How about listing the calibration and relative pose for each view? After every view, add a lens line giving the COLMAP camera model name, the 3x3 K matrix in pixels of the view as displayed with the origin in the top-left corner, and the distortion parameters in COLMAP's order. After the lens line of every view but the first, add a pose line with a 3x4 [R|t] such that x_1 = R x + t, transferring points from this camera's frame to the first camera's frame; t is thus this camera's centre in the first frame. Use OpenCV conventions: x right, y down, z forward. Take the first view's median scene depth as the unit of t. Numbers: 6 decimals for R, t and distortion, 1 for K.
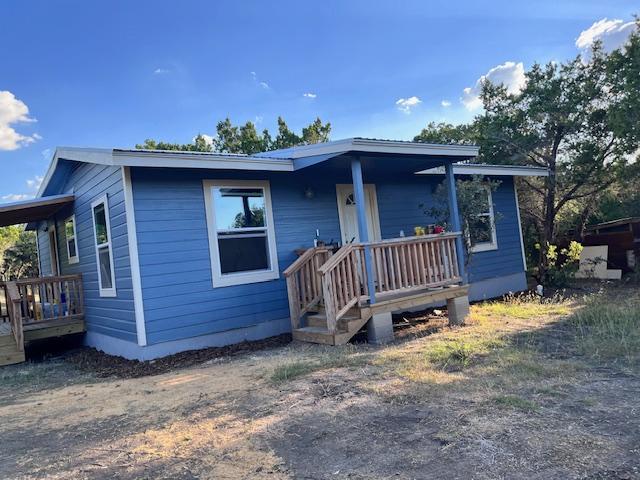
lens RADIAL K [[487.1, 0, 320.0], [0, 487.1, 240.0], [0, 0, 1]] dist [0.061437, -0.099073]
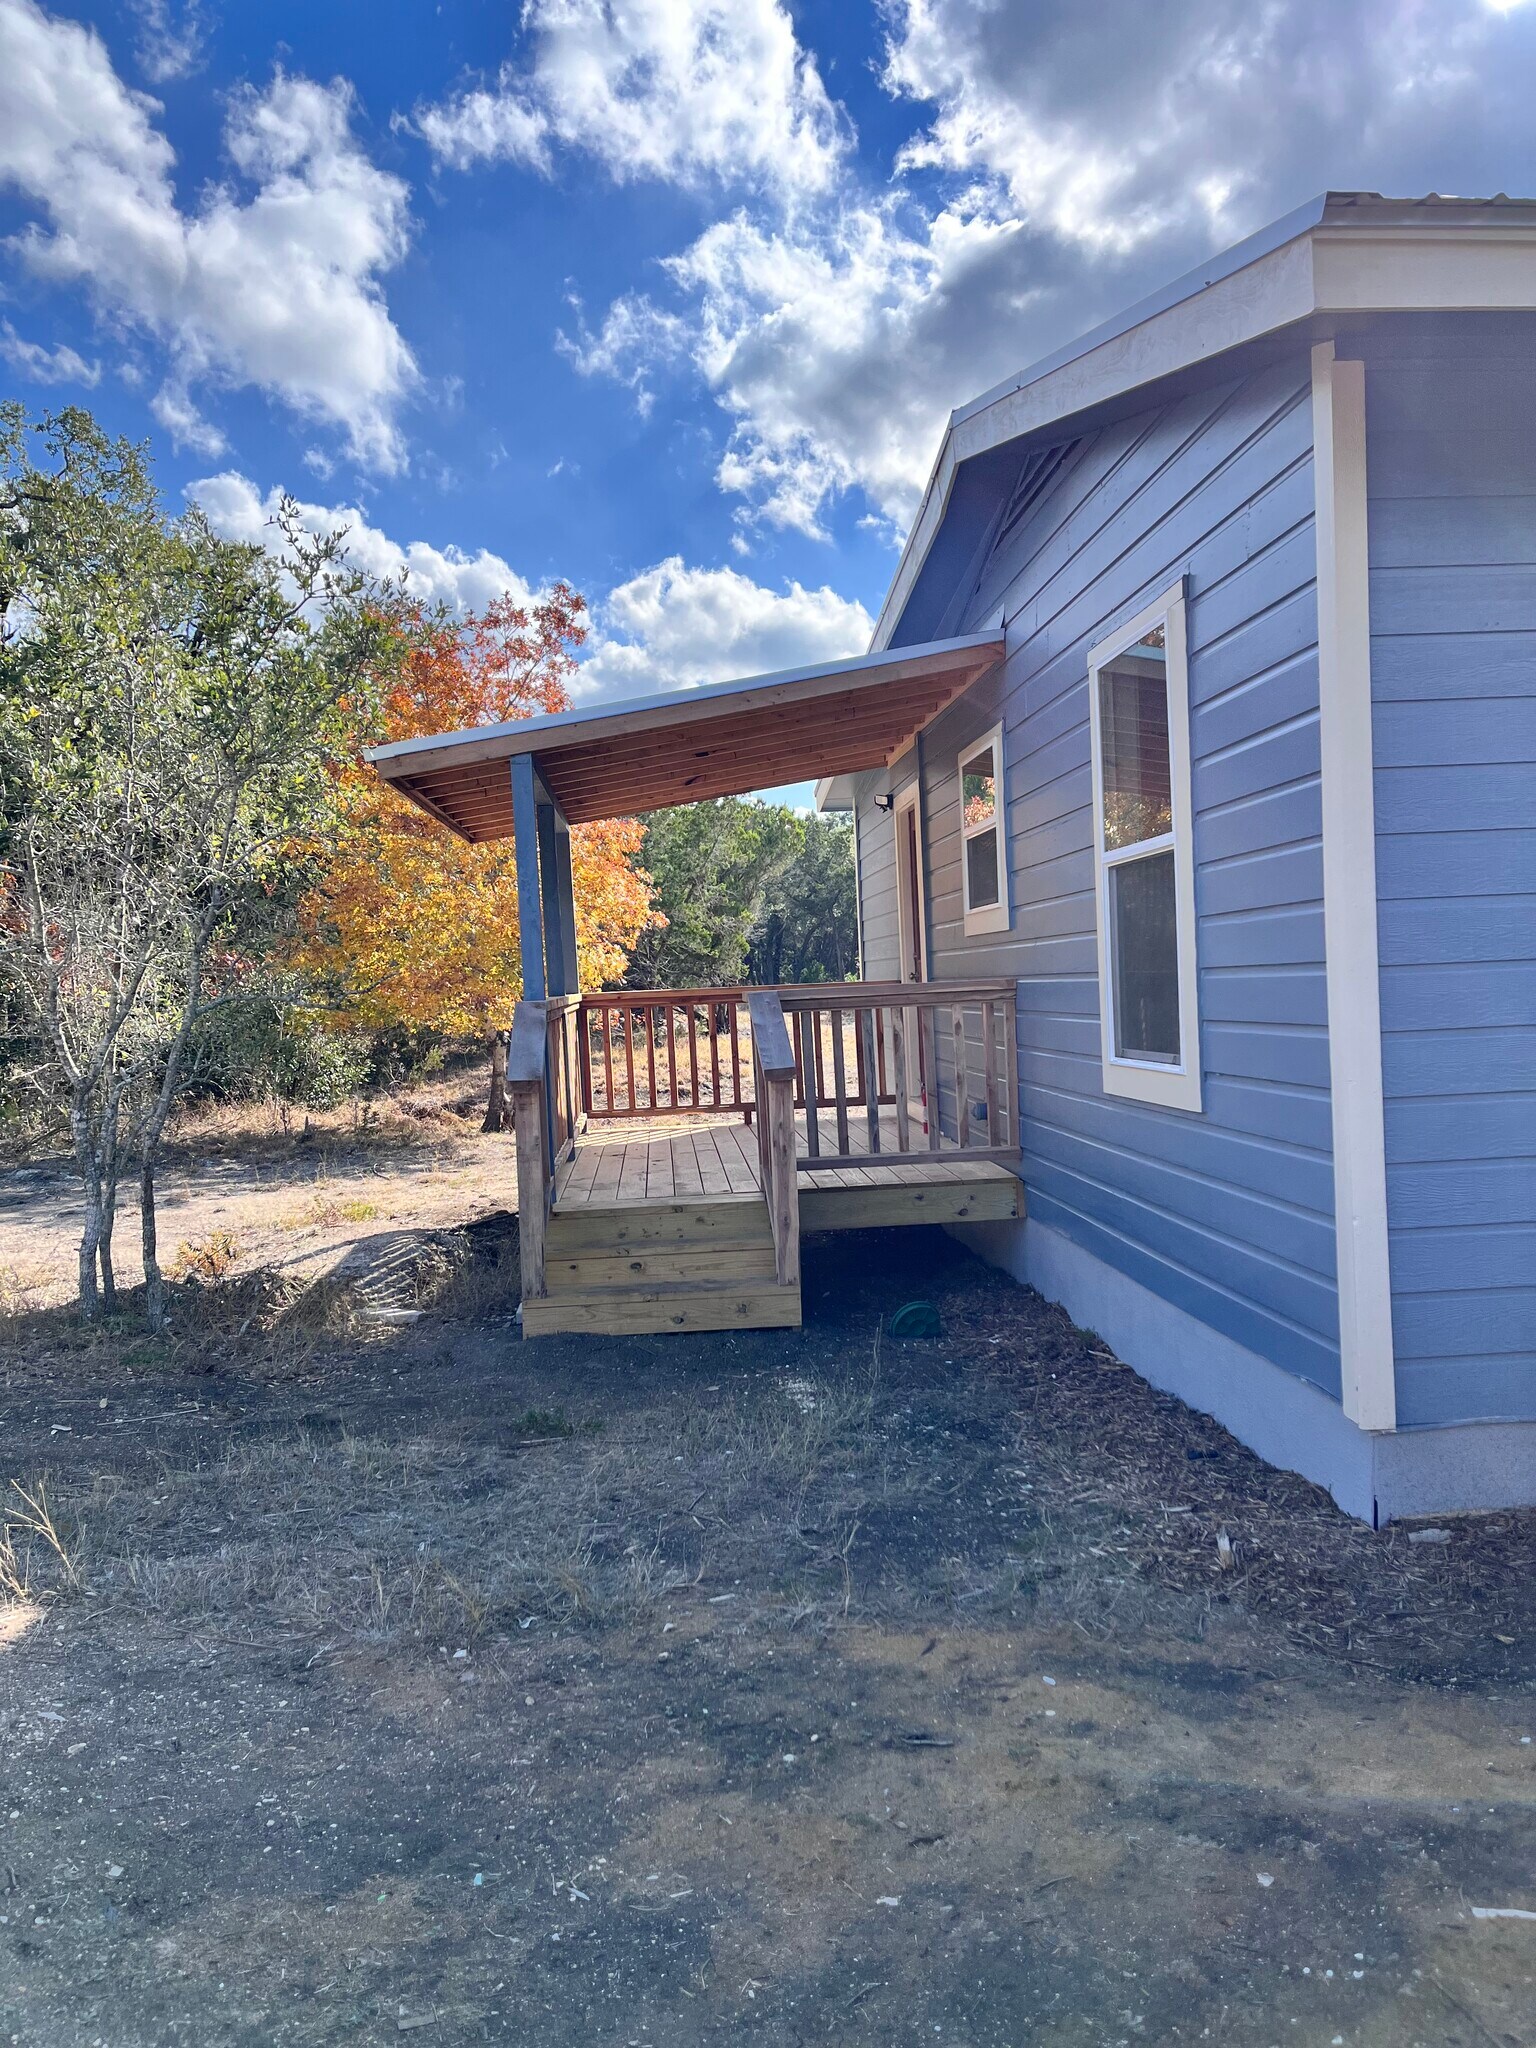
lens RADIAL K [[1558.6, 0, 777.9], [0, 1558.6, 1067.0], [0, 0, 1]] dist [0.061437, -0.099073]
pose [[0.842875, 0.091724, -0.530234, -0.227550], [-0.026648, 0.991271, 0.129117, 0.020704], [0.537448, -0.094700, 0.837962, 0.385172]]
